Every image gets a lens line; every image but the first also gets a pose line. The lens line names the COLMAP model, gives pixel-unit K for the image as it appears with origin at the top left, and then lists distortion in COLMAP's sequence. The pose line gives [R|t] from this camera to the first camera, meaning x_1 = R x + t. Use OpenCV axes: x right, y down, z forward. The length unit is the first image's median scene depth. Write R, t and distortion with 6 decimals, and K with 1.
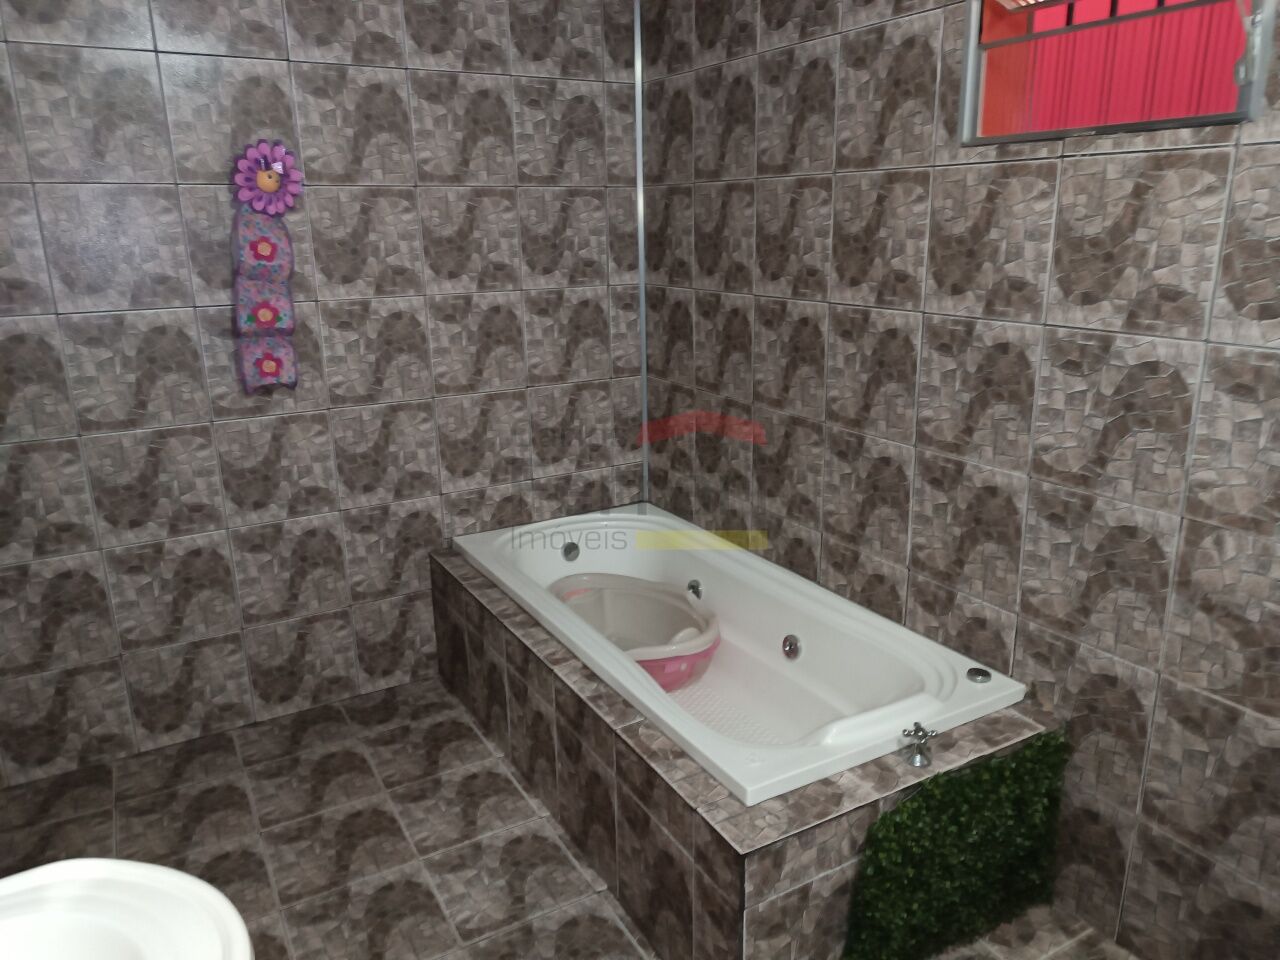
lens RADIAL K [[894.4, 0, 632.7], [0, 894.4, 472.9], [0, 0, 1]] dist [0.017522, -0.001389]
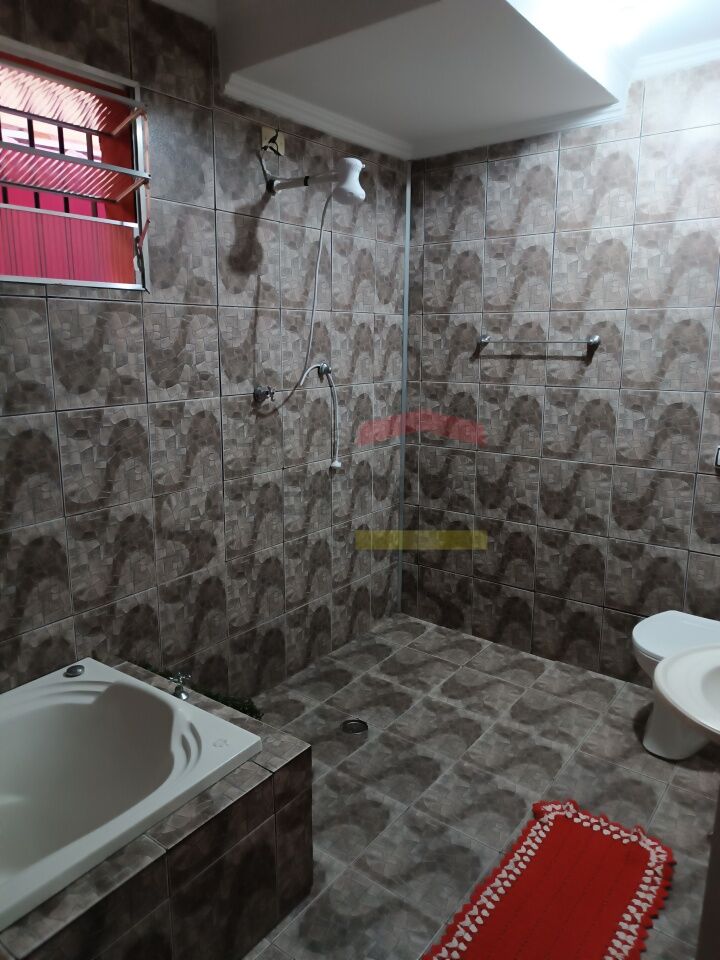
lens RADIAL K [[670.8, 0, 354.4], [0, 670.8, 484.1], [0, 0, 1]] dist [0.017522, -0.001389]
pose [[-0.388336, -0.188977, 0.901933, -0.788302], [0.256919, 0.917736, 0.302907, -0.286372], [-0.884979, 0.349353, -0.307838, 1.039491]]
